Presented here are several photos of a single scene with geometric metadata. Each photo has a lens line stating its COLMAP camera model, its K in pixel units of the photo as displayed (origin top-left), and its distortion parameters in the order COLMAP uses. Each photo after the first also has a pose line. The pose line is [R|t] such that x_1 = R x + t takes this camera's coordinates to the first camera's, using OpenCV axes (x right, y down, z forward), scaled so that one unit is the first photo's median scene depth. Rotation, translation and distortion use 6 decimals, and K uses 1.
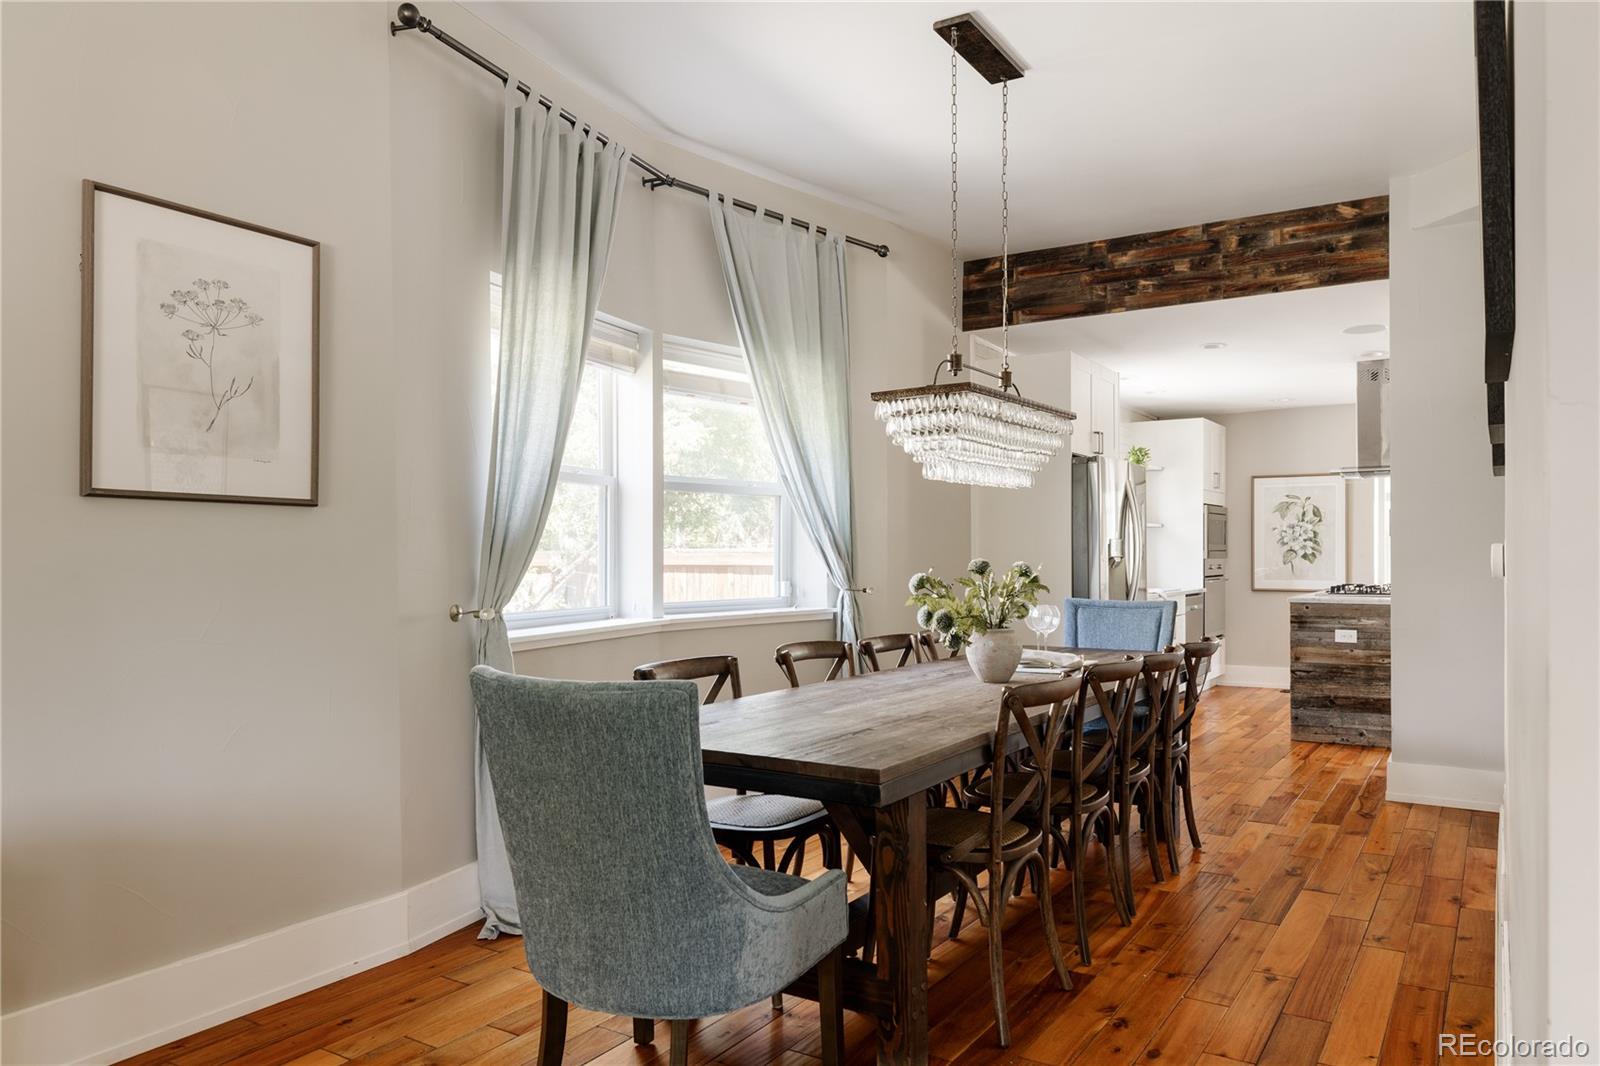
lens RADIAL K [[1060.9, 0, 821.5], [0, 1060.9, 550.6], [0, 0, 1]] dist [0.007098, -0.004923]
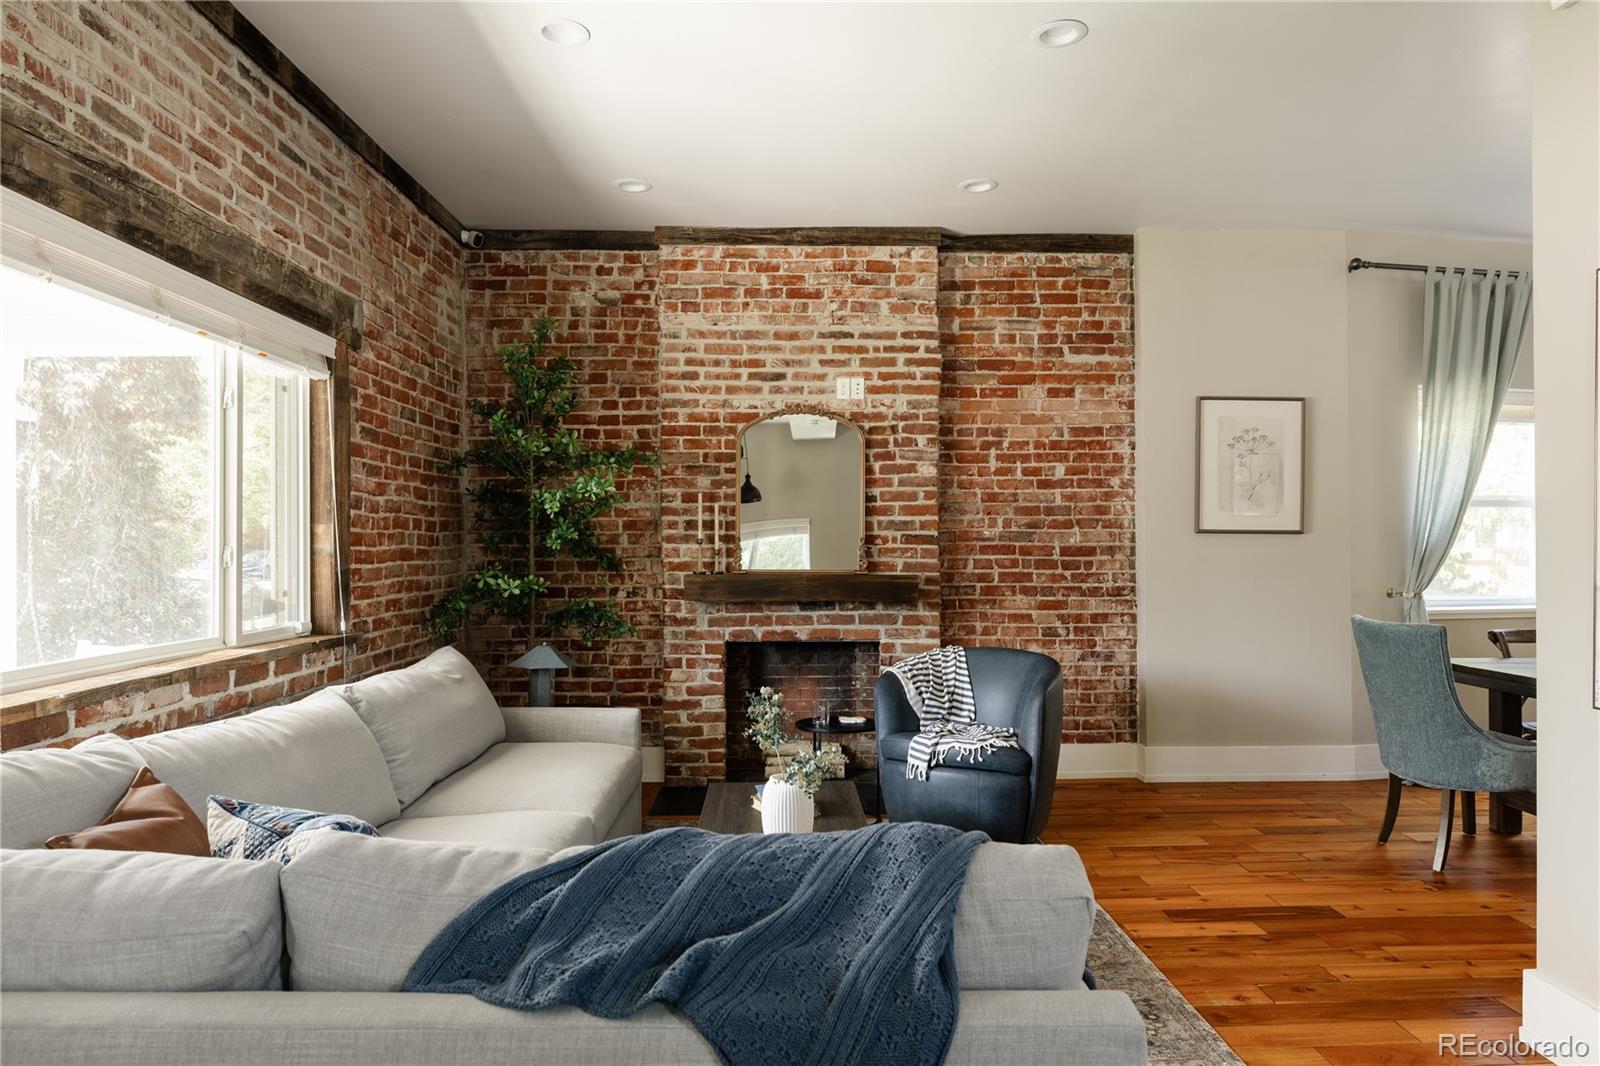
lens RADIAL K [[1018.3, 0, 785.8], [0, 1018.3, 579.6], [0, 0, 1]] dist [0.000345, -0.002329]
pose [[0.545703, 0.028210, -0.837503, 0.557411], [0.006150, 0.999271, 0.037665, -0.034838], [0.837956, -0.025704, 0.545132, -0.787699]]
